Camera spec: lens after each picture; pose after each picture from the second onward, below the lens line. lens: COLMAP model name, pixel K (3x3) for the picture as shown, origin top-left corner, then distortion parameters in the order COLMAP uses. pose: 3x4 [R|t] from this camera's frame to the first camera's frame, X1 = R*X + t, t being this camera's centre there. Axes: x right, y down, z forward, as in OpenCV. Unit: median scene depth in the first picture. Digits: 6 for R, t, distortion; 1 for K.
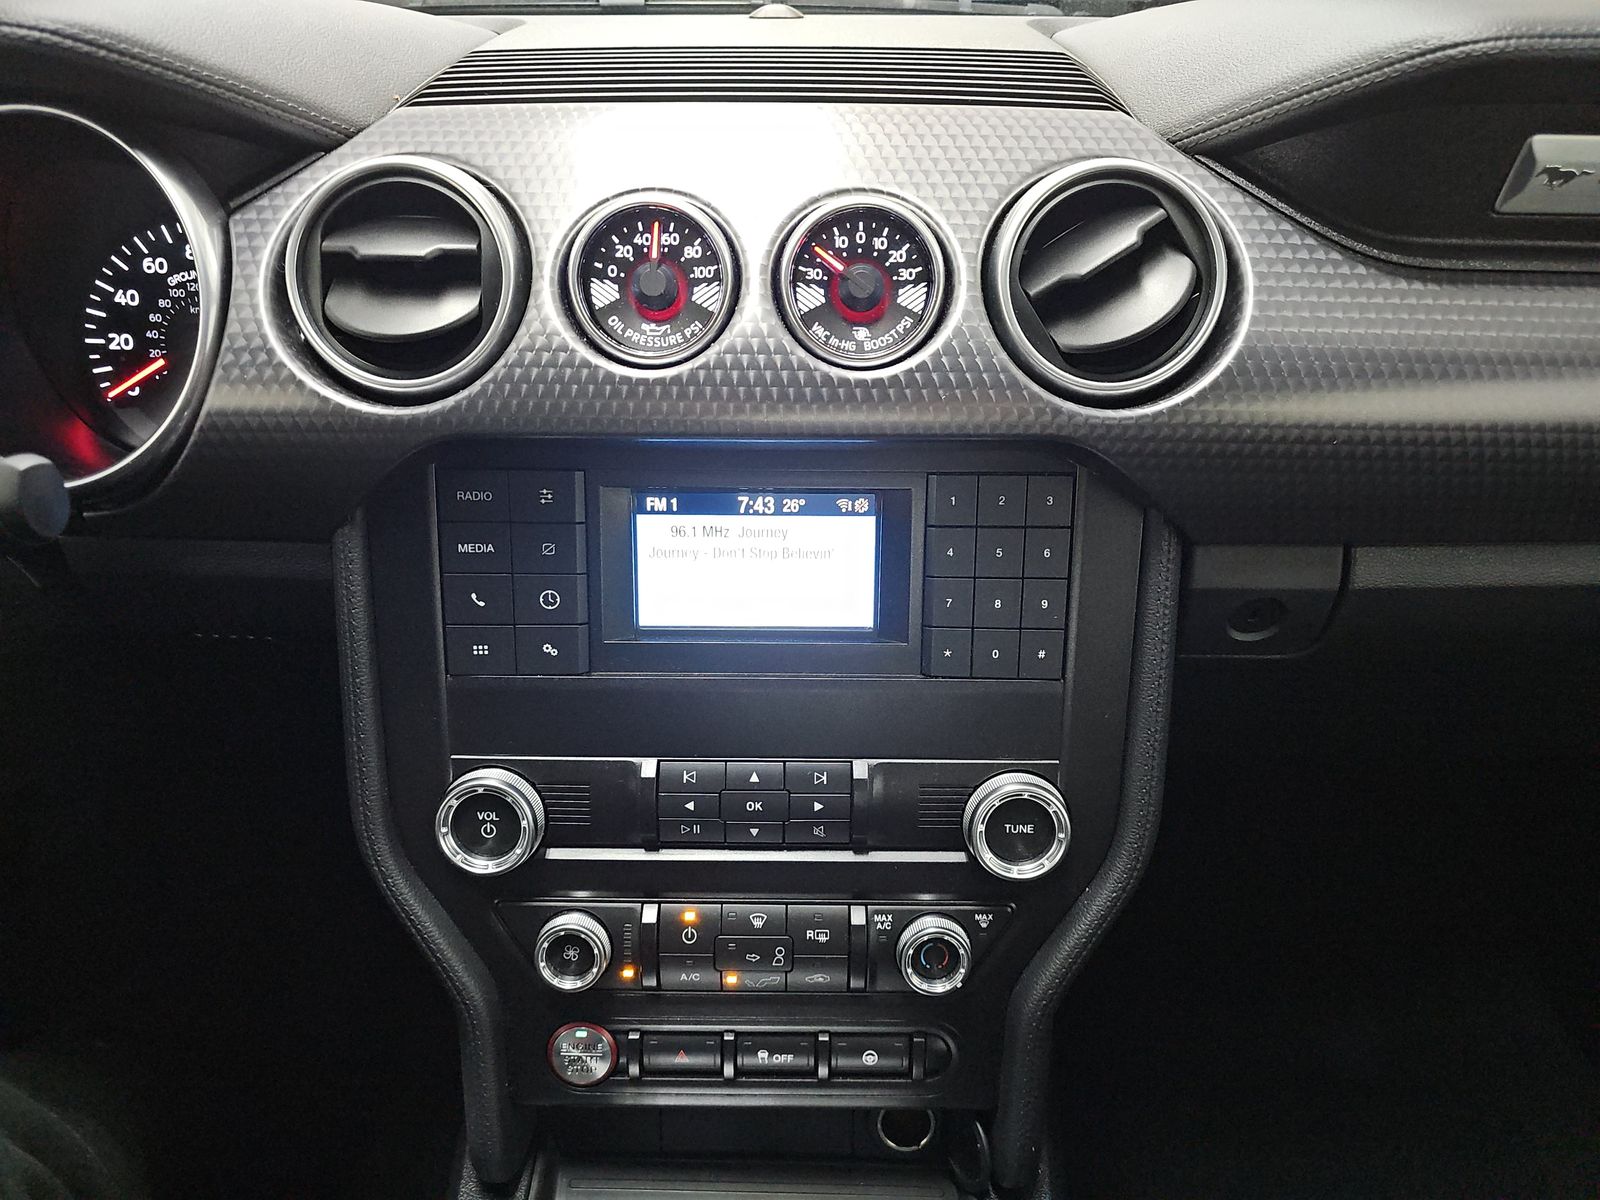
lens RADIAL K [[1088.6, 0, 803.7], [0, 1088.6, 591.4], [0, 0, 1]] dist [0.061819, -0.063491]
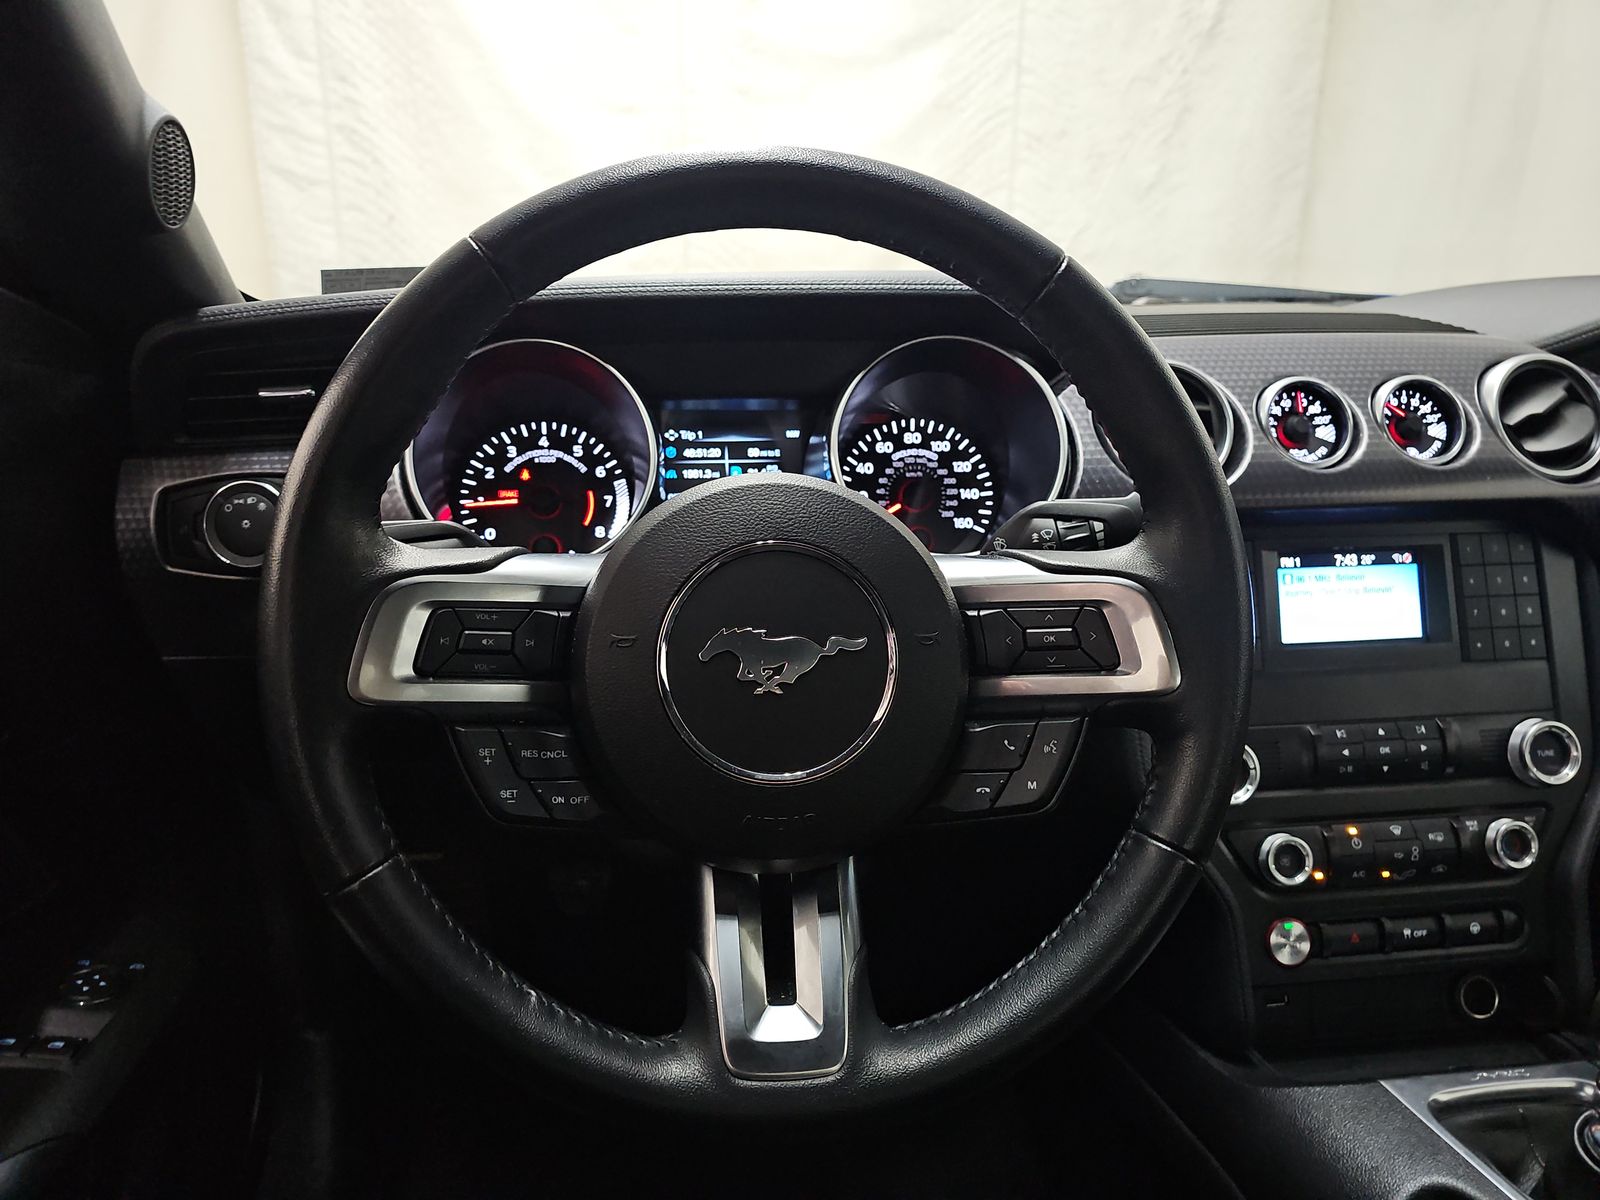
lens RADIAL K [[1088.6, 0, 803.7], [0, 1088.6, 591.4], [0, 0, 1]] dist [0.061819, -0.063491]
pose [[0.988696, -0.042627, 0.143747, -1.058700], [0.078906, 0.963156, -0.257106, 0.315080], [-0.127491, 0.265542, 0.955632, -0.426064]]
